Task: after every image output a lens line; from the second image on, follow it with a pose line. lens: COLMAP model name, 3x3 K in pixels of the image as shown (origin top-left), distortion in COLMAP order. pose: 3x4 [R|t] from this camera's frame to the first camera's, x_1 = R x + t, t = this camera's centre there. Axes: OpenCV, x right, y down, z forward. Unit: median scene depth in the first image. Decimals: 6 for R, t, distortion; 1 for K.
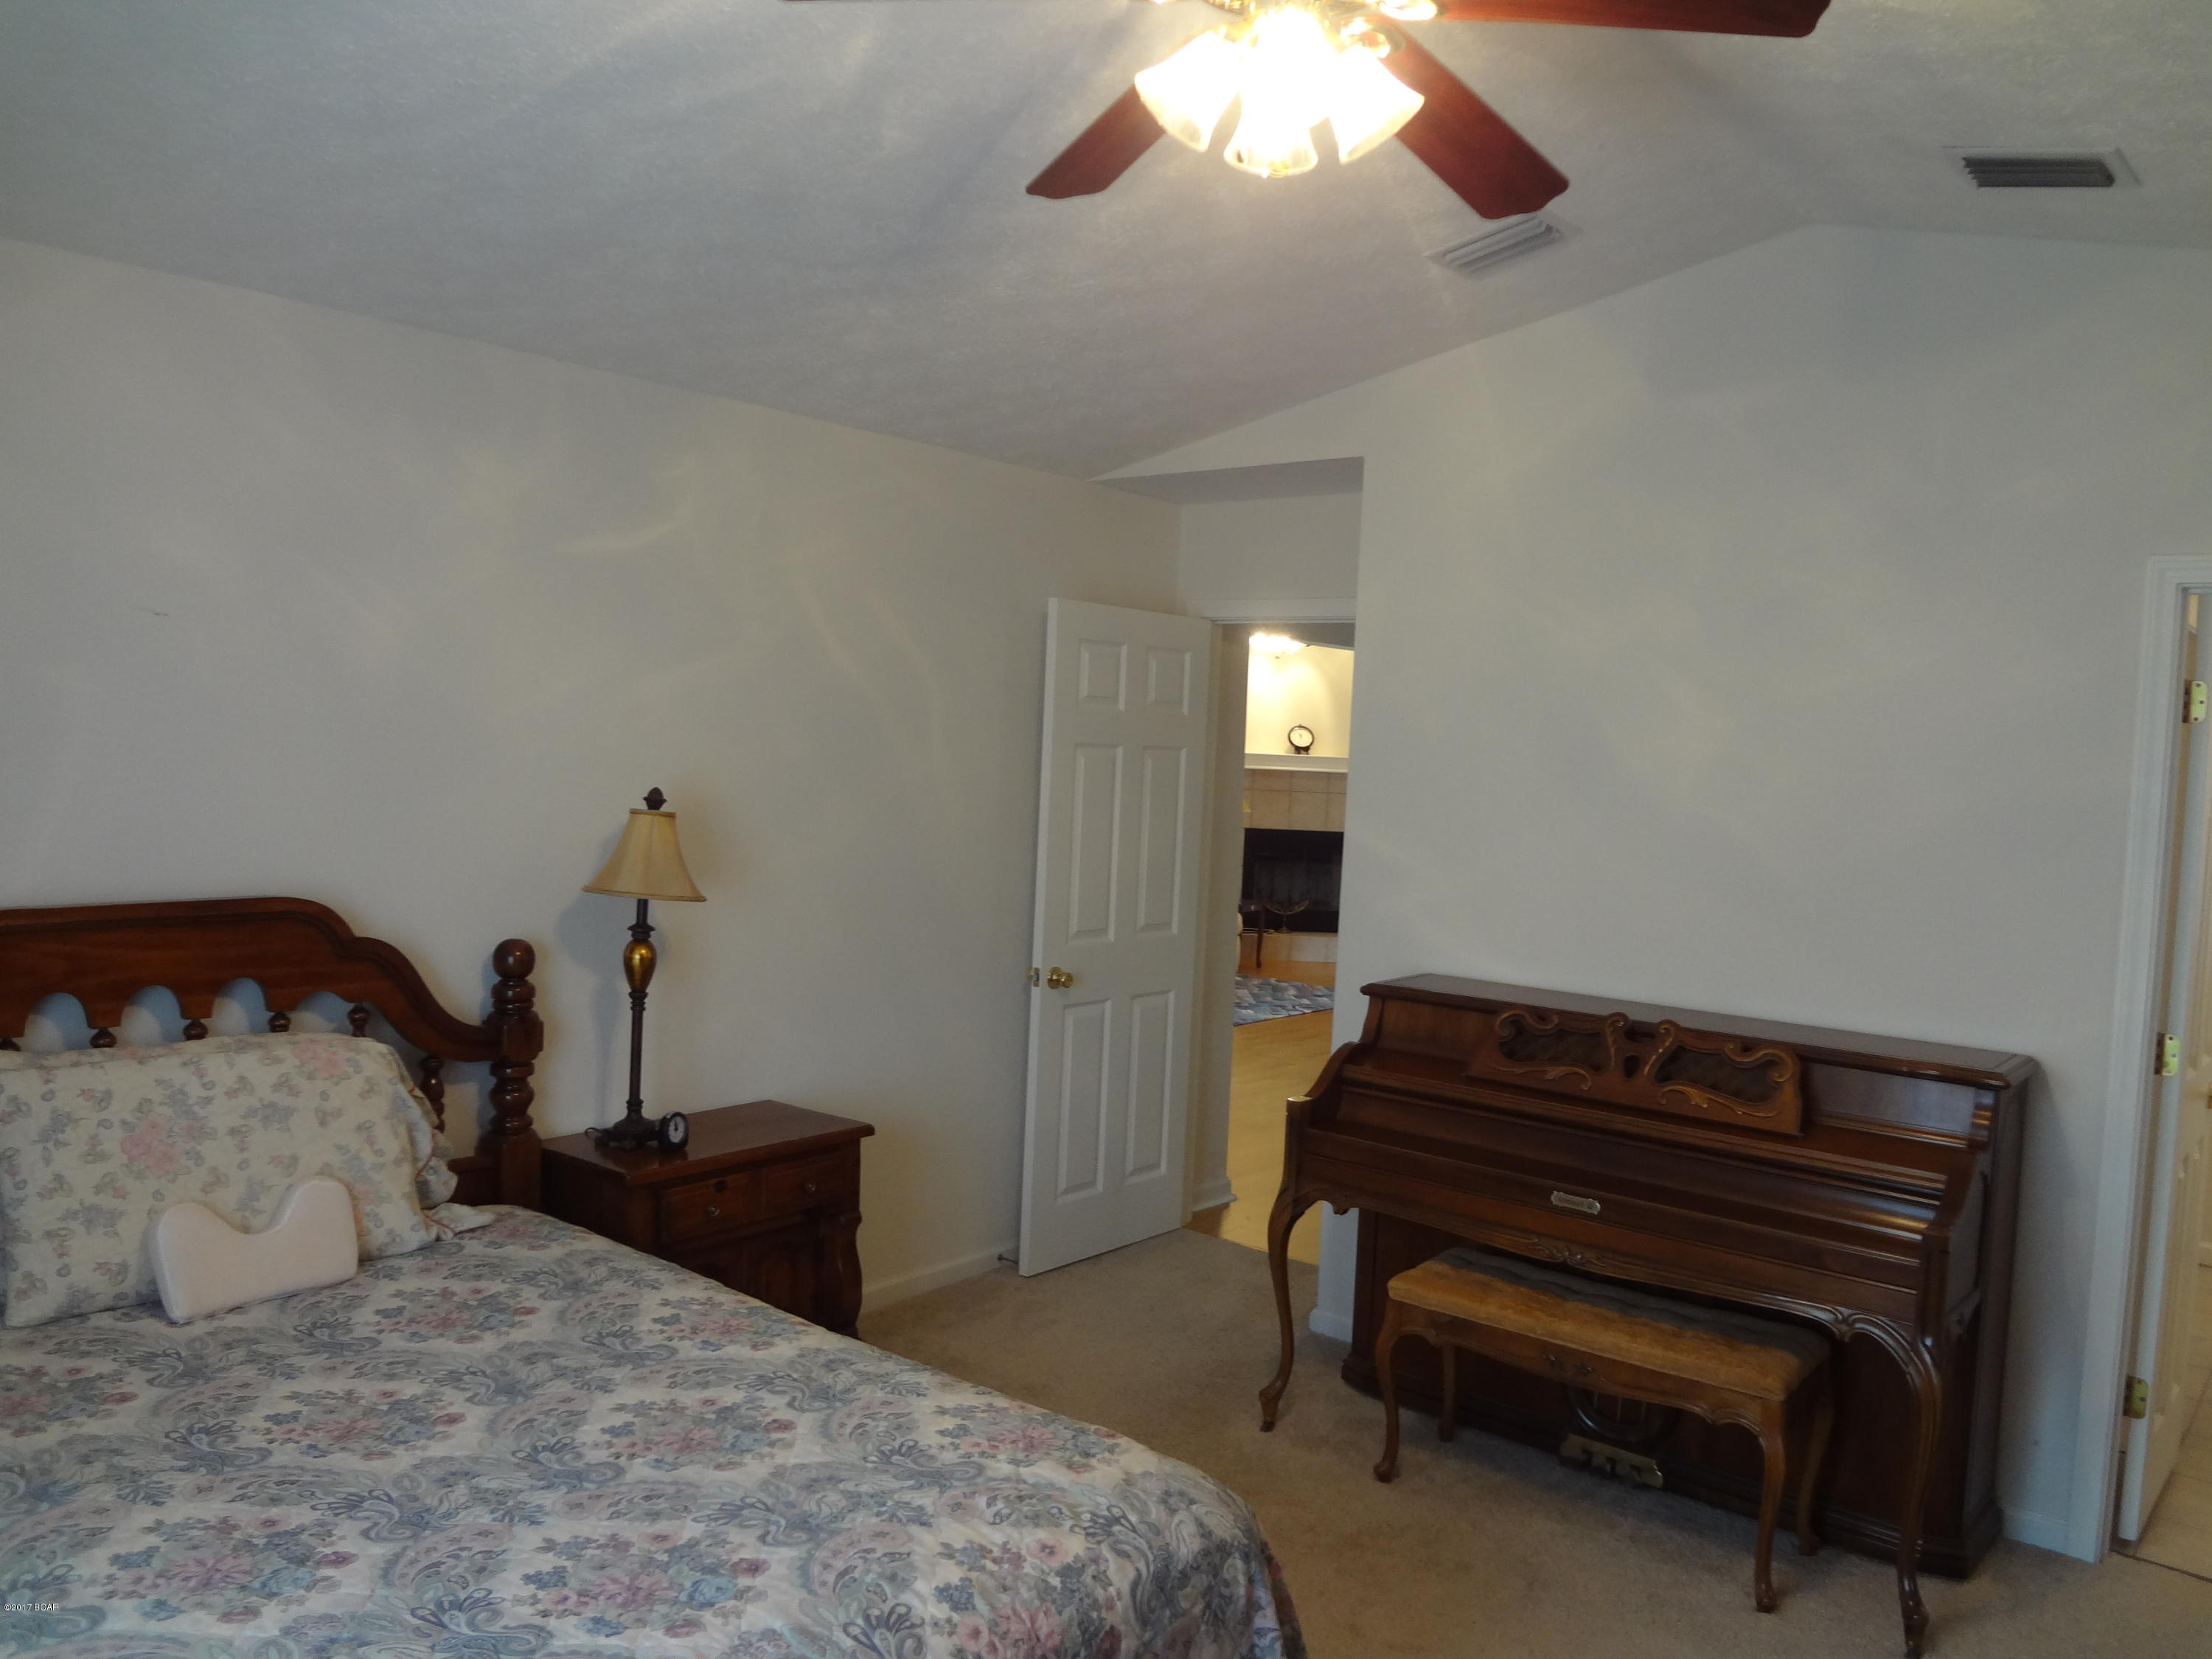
lens RADIAL K [[1638.3, 0, 1106.0], [0, 1638.3, 829.5], [0, 0, 1]] dist [-0.054661, 0.009726]
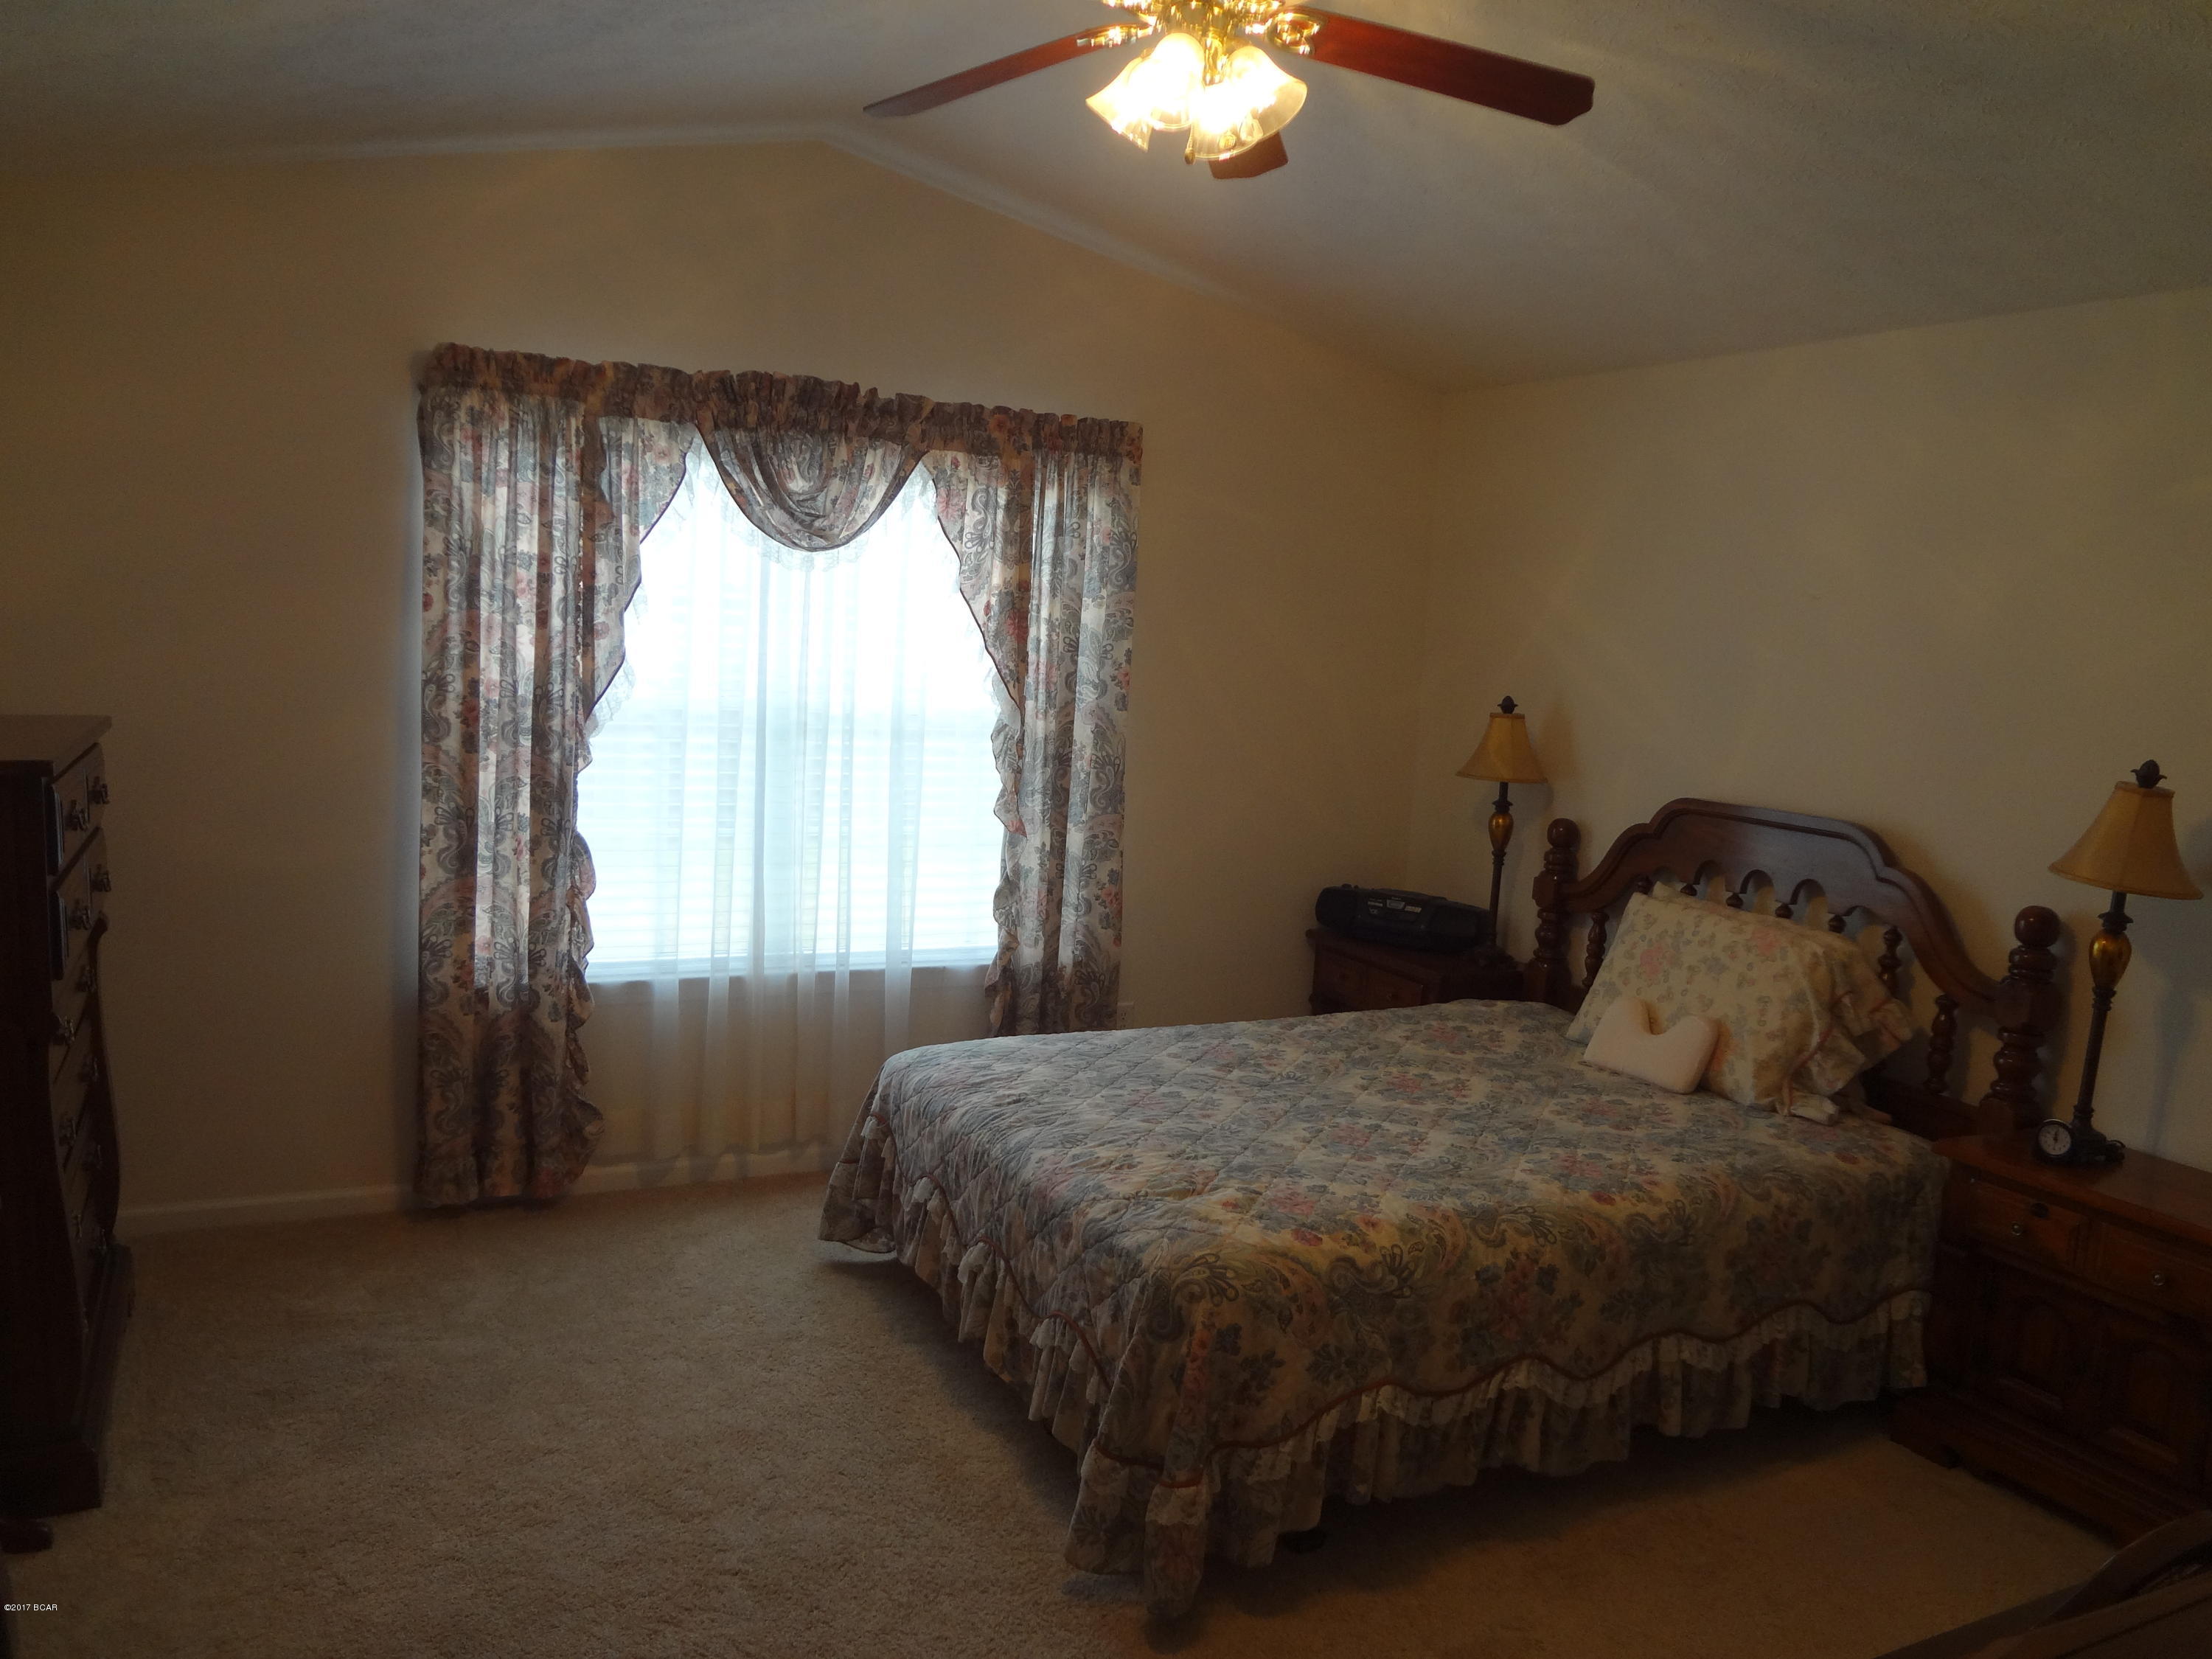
lens RADIAL K [[1638.3, 0, 1106.0], [0, 1638.3, 829.5], [0, 0, 1]] dist [-0.054661, 0.009726]
pose [[-0.402348, 0.050920, -0.914070, 1.069963], [-0.113869, 0.987915, 0.105156, -0.022261], [0.908378, 0.146394, -0.391687, 1.240127]]
